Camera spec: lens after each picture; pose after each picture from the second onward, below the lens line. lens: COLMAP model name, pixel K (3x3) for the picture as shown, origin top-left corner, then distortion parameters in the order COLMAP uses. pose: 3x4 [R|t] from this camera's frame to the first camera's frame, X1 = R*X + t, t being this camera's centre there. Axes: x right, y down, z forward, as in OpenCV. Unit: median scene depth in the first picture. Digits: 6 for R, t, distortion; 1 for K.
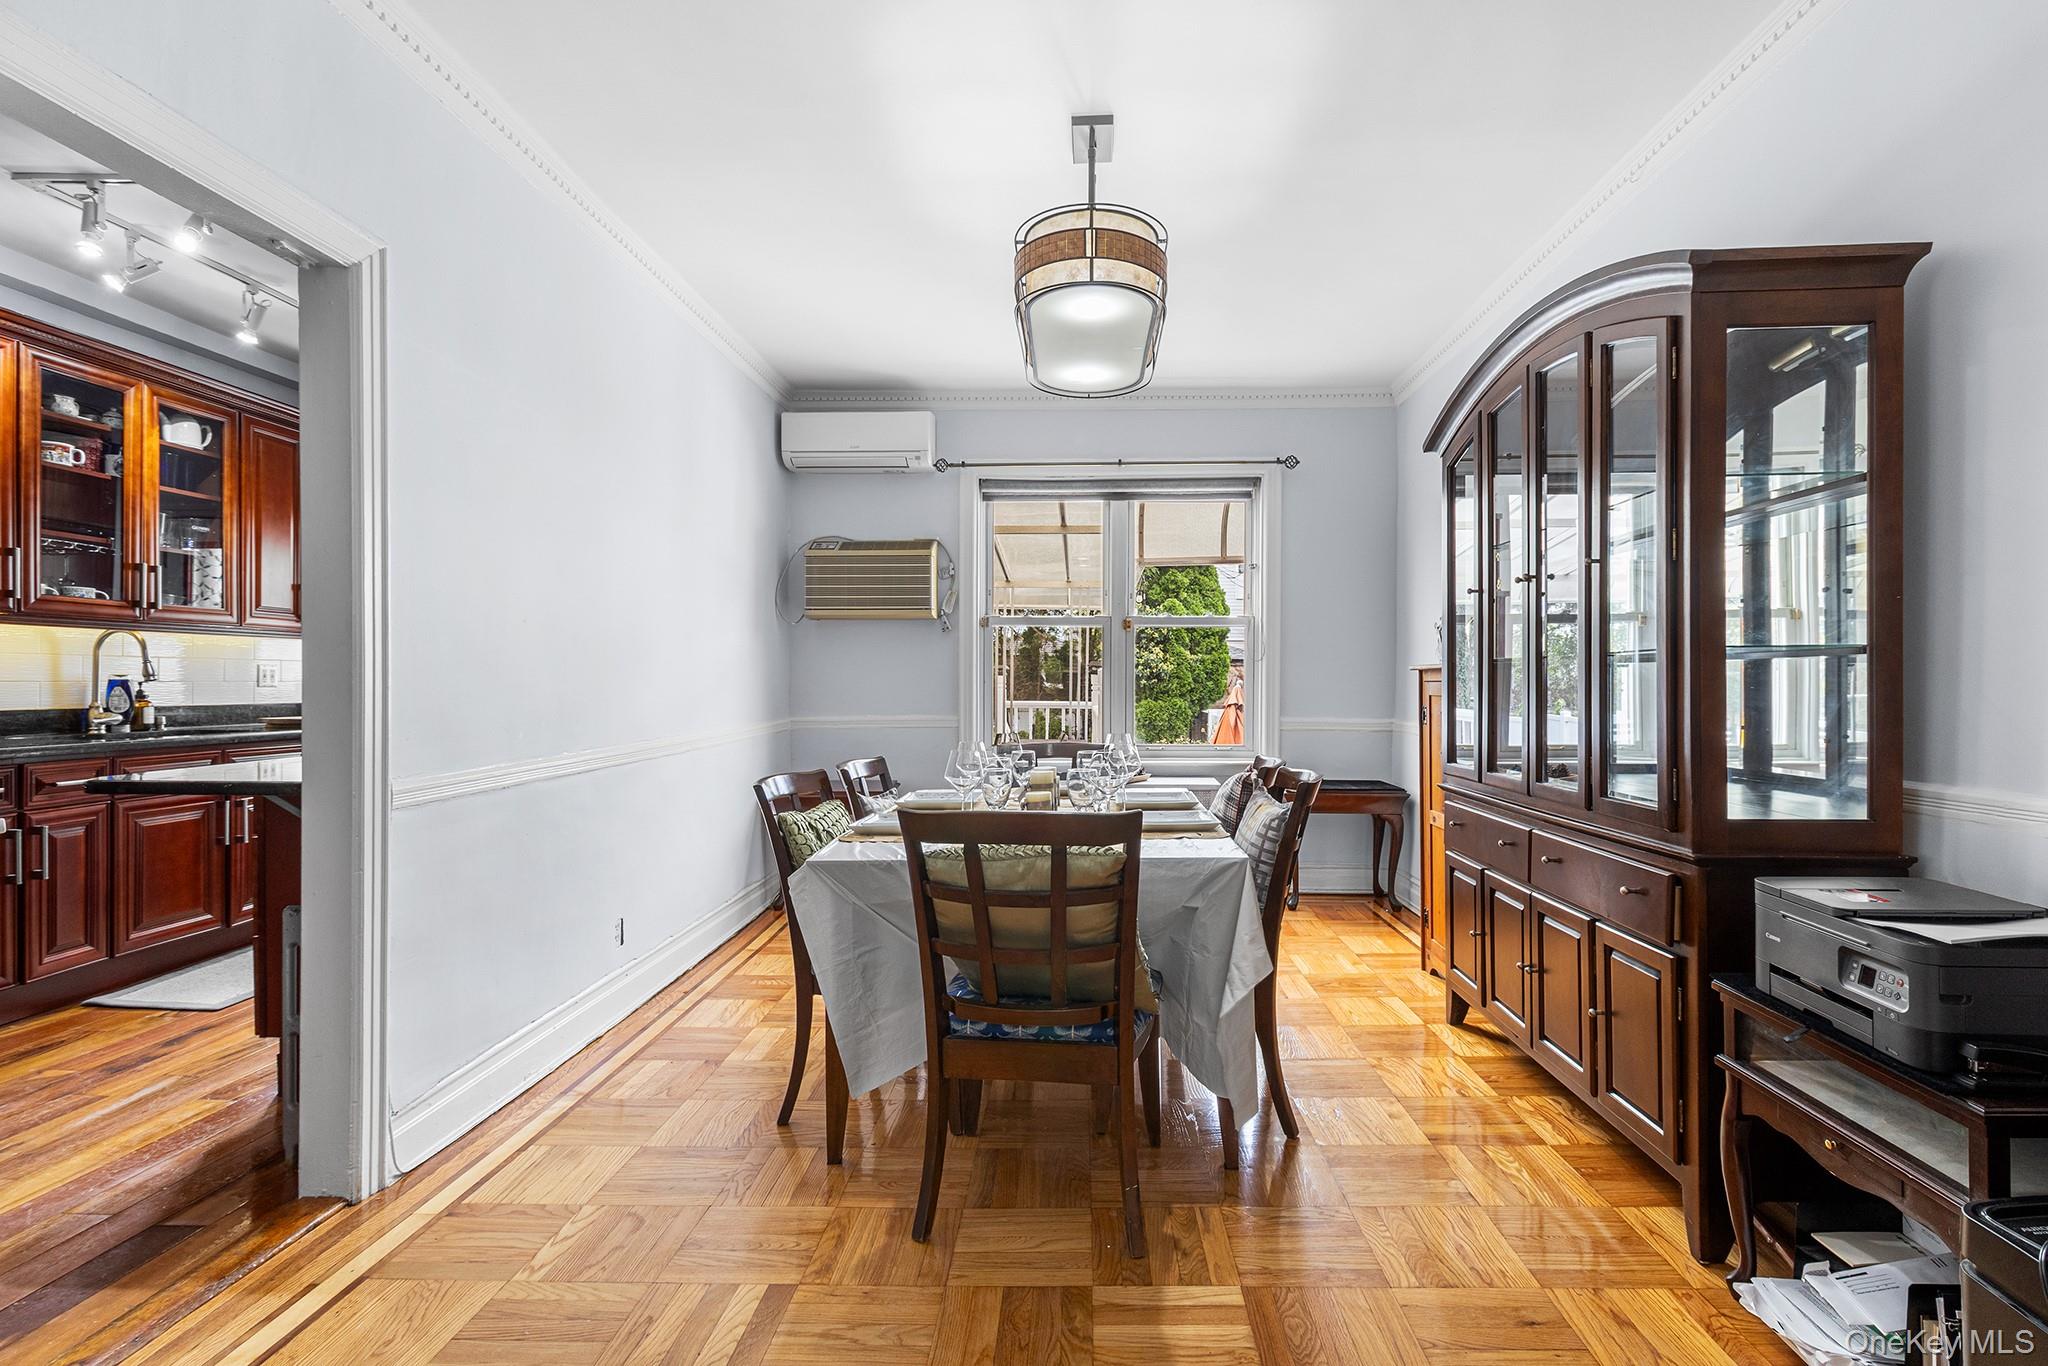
lens RADIAL K [[954.3, 0, 1063.8], [0, 954.3, 686.6], [0, 0, 1]] dist [0.000552, -0.000538]
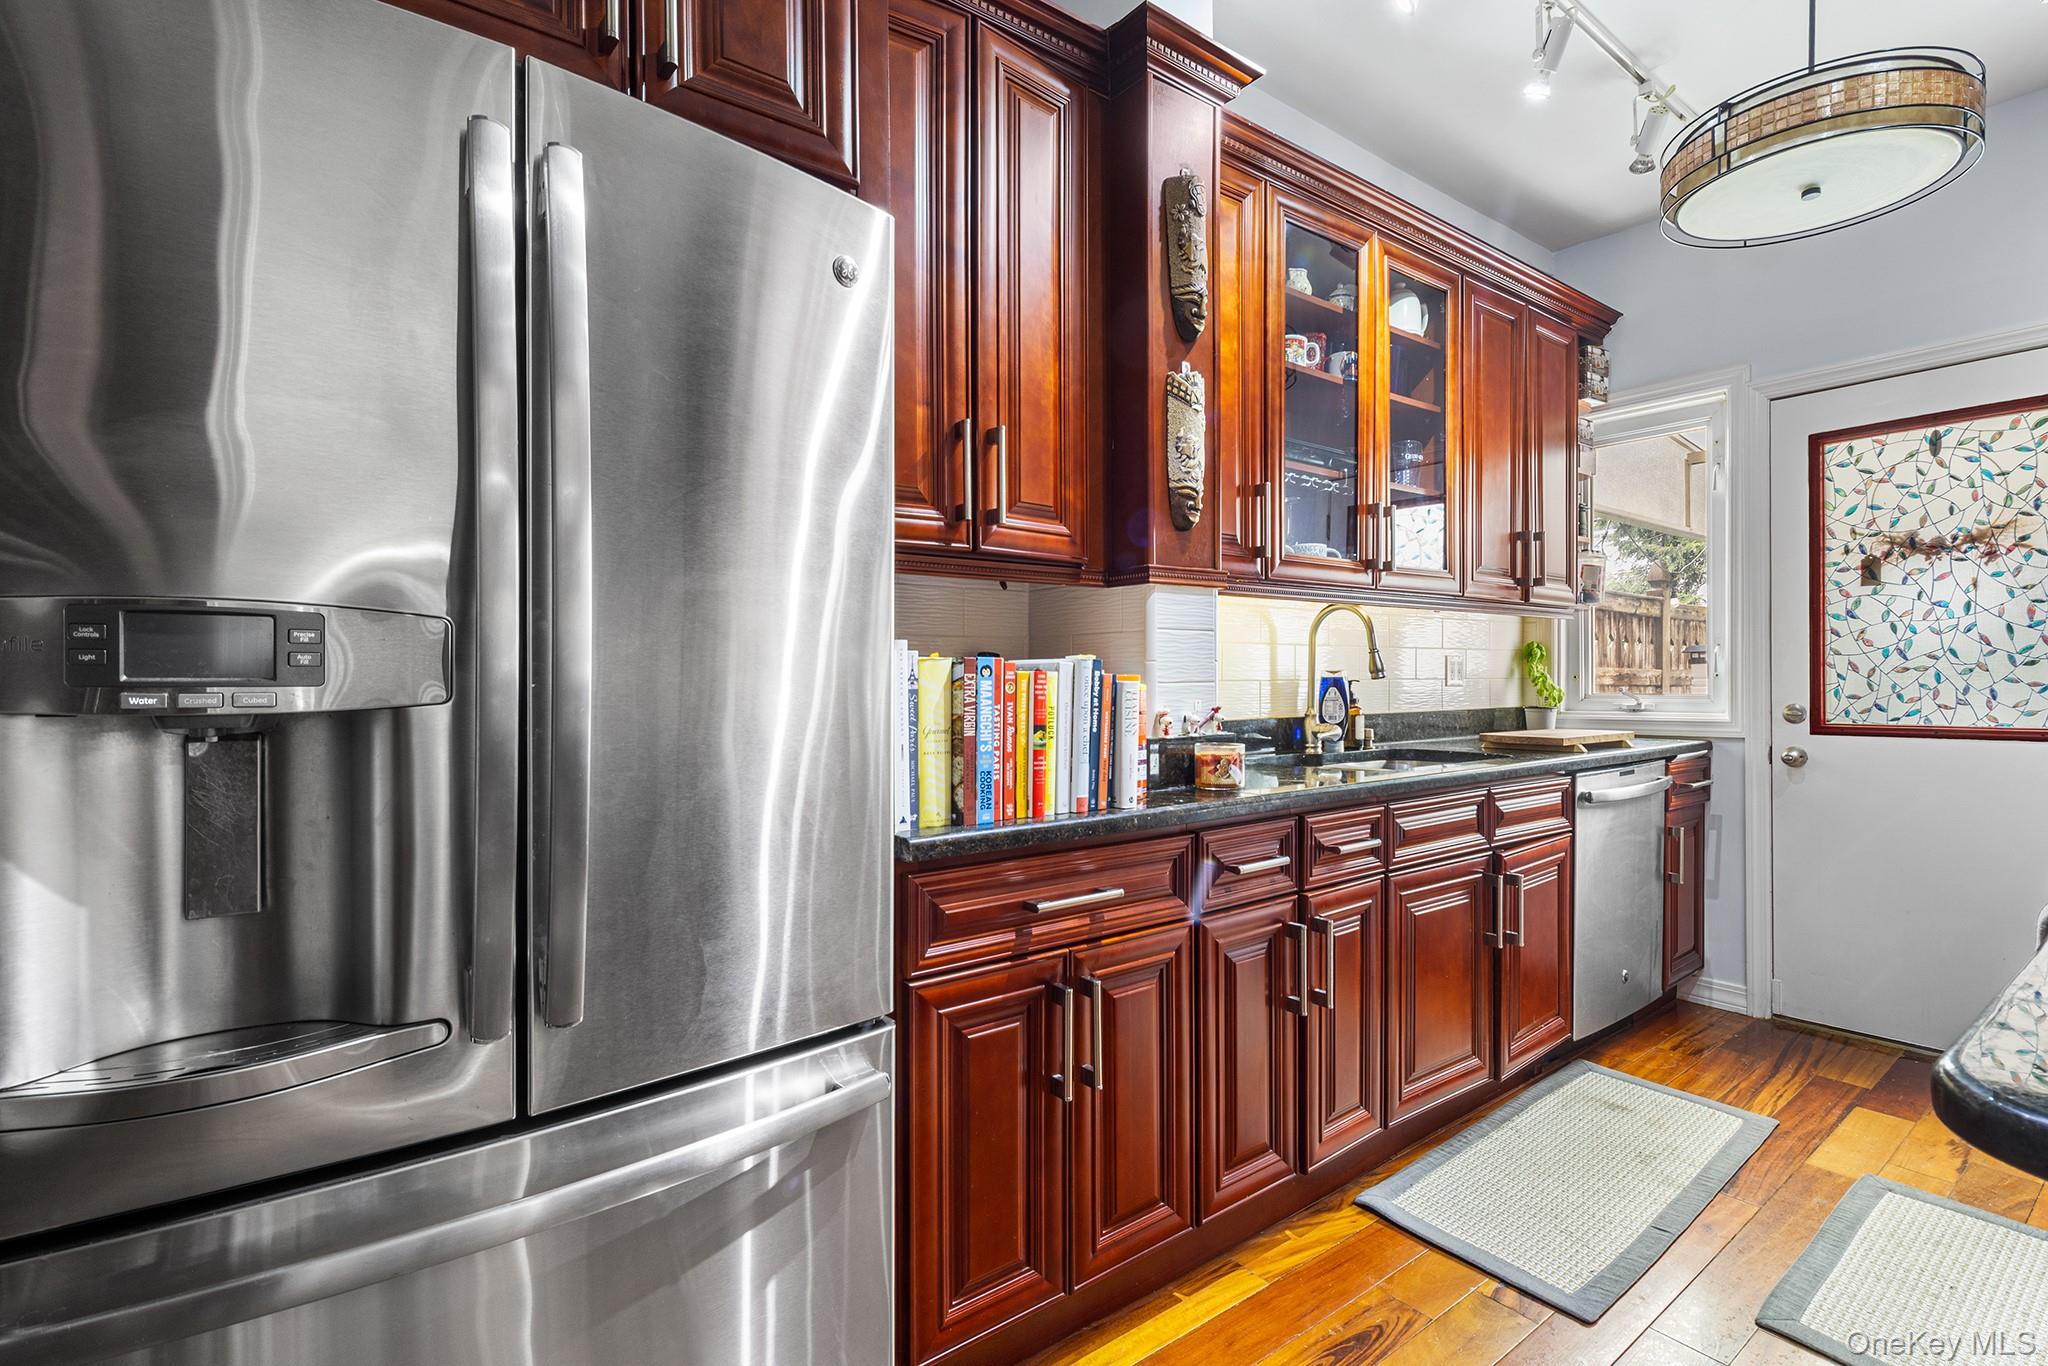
lens RADIAL K [[954.3, 0, 1063.8], [0, 954.3, 686.6], [0, 0, 1]] dist [0.000552, -0.000538]
pose [[0.638550, 0.002476, -0.769577, -0.579408], [0.000001, 0.999995, 0.003217, -0.002581], [0.769580, -0.002055, 0.638547, 0.395838]]
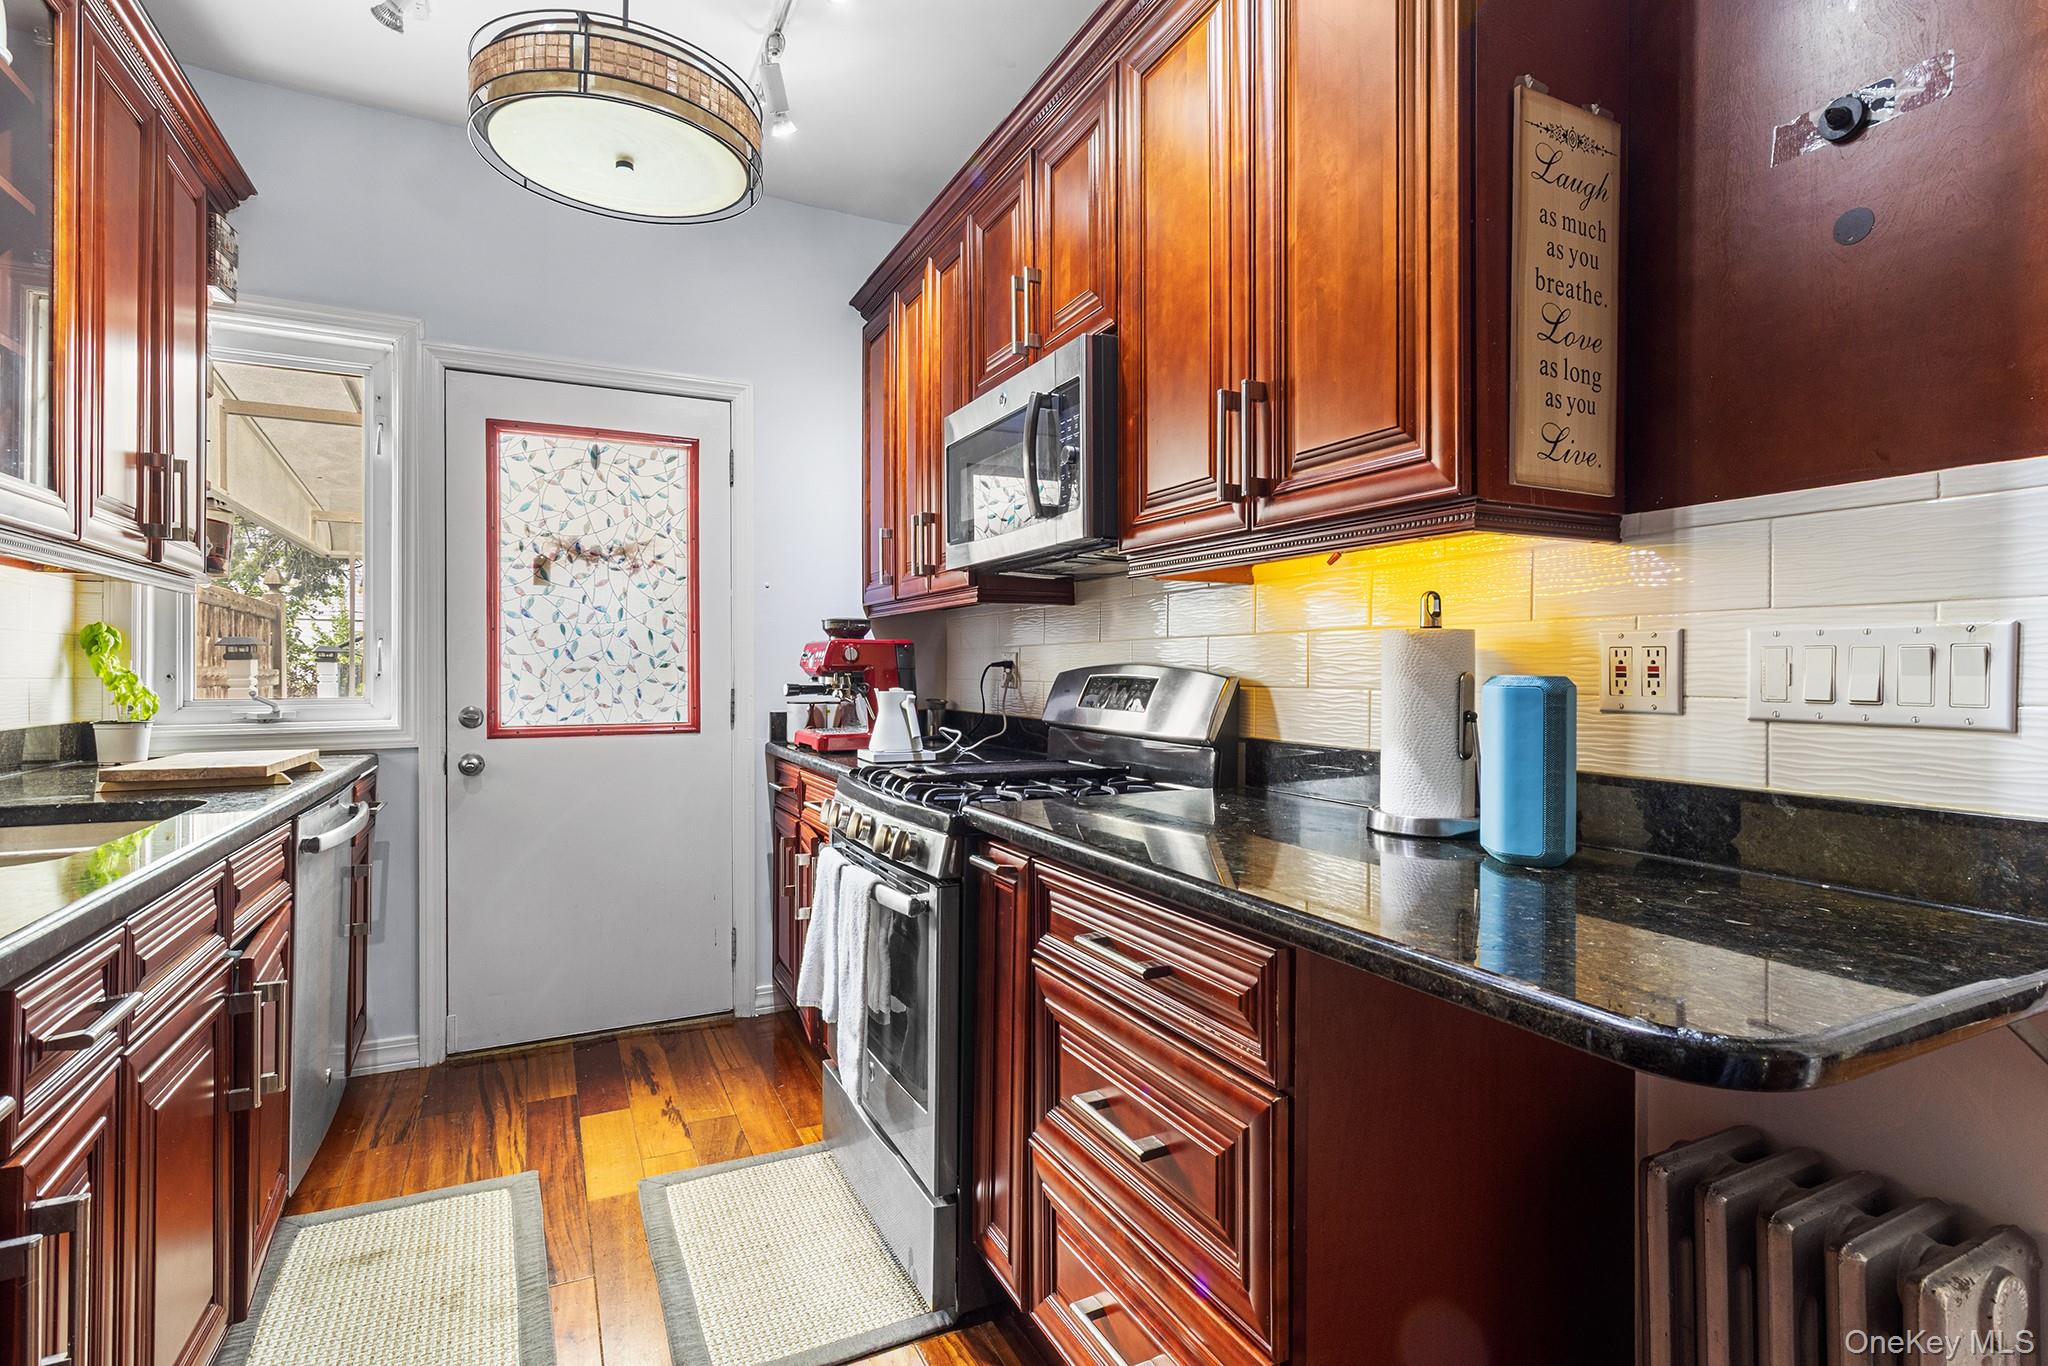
lens RADIAL K [[1003.1, 0, 1034.2], [0, 1003.1, 670.1], [0, 0, 1]] dist [0.003260, 0.001178]
pose [[0.879751, 0.001843, 0.475430, -0.786815], [0.003094, 0.999949, -0.009600, -0.004666], [-0.475424, 0.009916, 0.879701, 0.491416]]
